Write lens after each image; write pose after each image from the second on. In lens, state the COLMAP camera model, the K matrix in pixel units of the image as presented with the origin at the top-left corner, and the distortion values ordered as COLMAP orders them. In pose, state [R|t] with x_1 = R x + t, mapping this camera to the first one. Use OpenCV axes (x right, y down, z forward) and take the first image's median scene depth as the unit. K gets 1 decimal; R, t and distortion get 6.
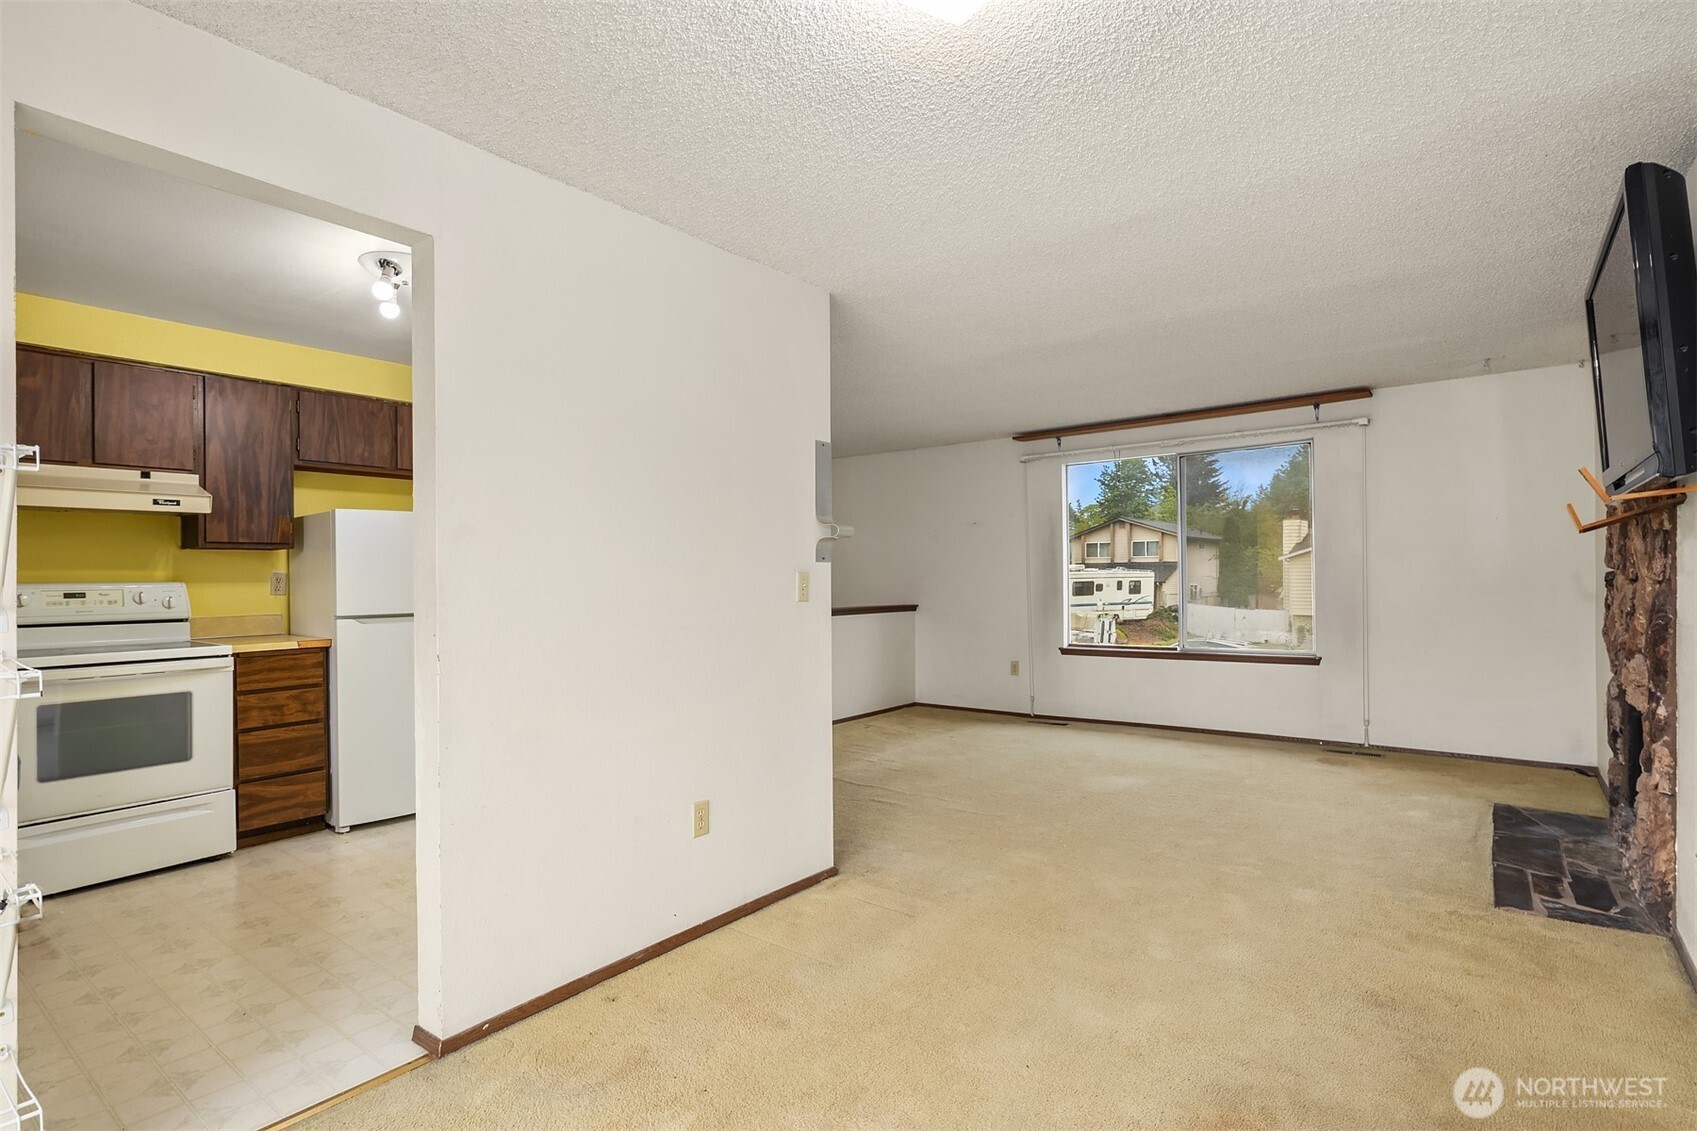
lens RADIAL K [[834.5, 0, 848.5], [0, 834.5, 565.8], [0, 0, 1]] dist [0.005690, -0.000690]
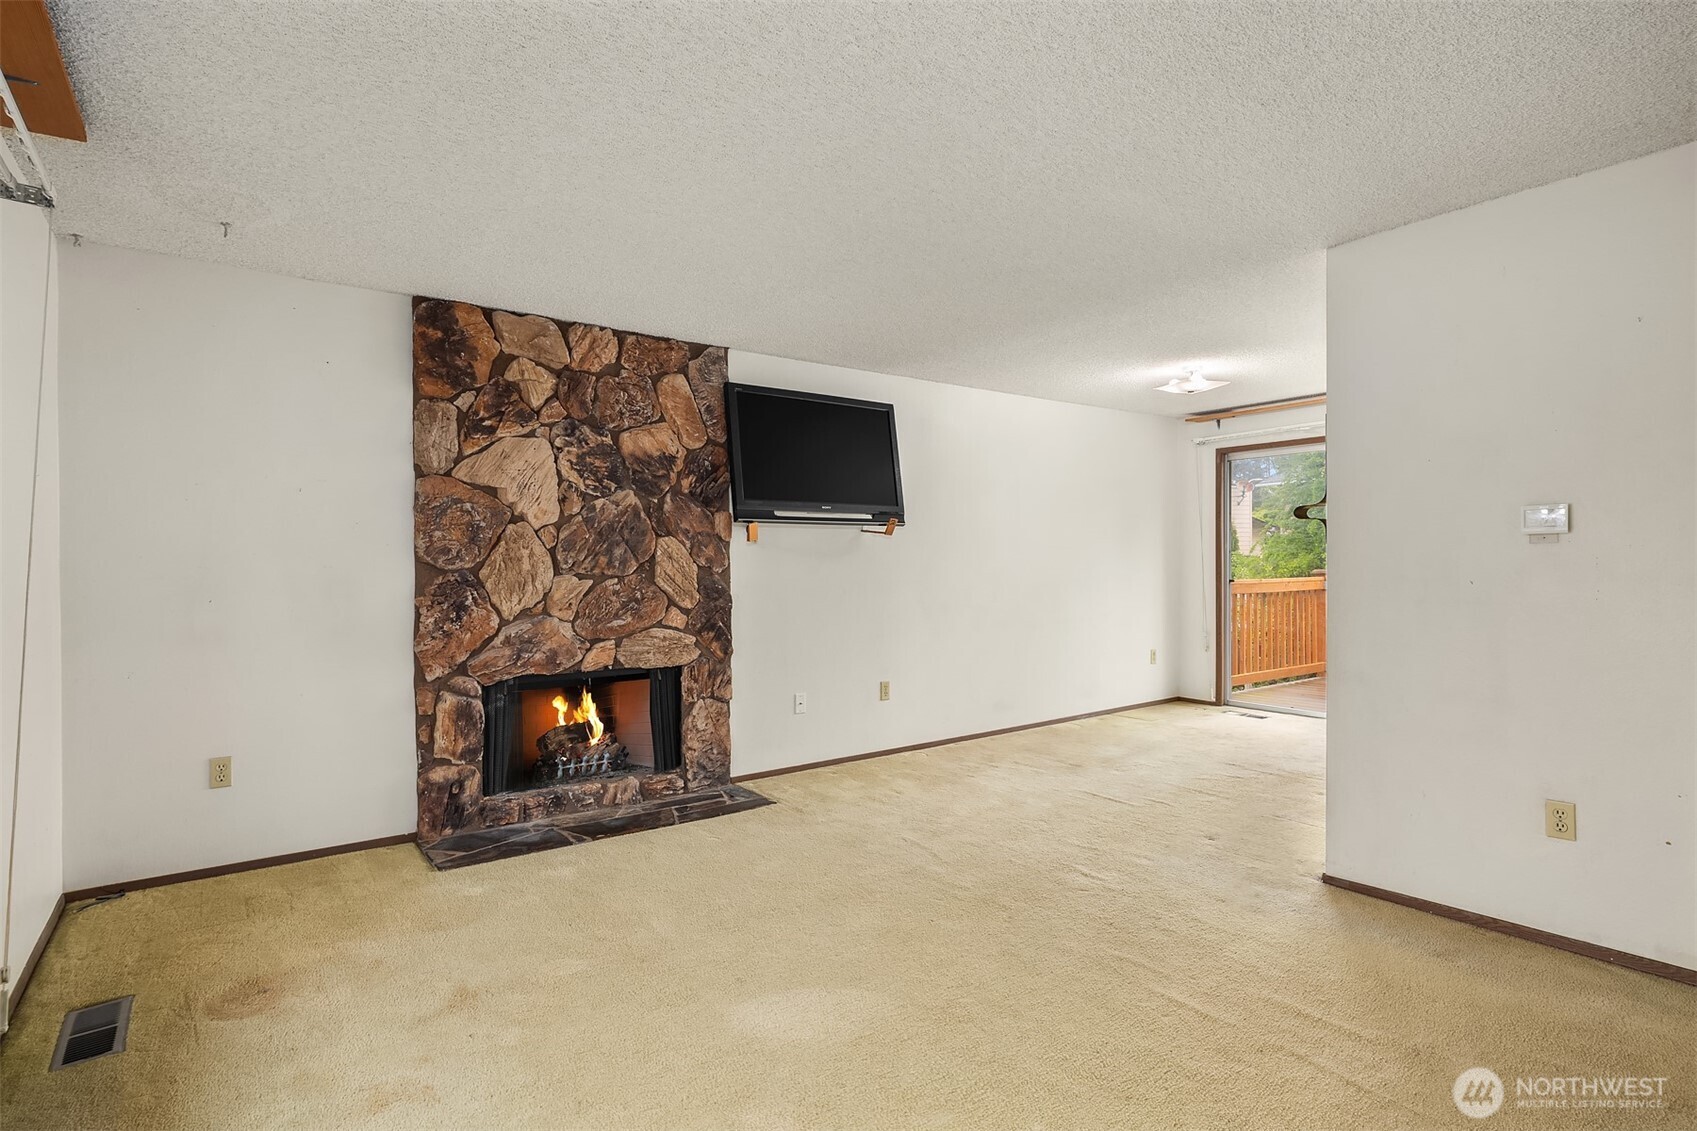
lens RADIAL K [[834.5, 0, 849.2], [0, 834.5, 571.8], [0, 0, 1]] dist [0.005690, -0.000690]
pose [[-0.962136, 0.016757, 0.272055, 0.230615], [0.016975, 0.999855, -0.001551, 0.018234], [-0.272041, 0.003126, -0.962281, 2.044392]]
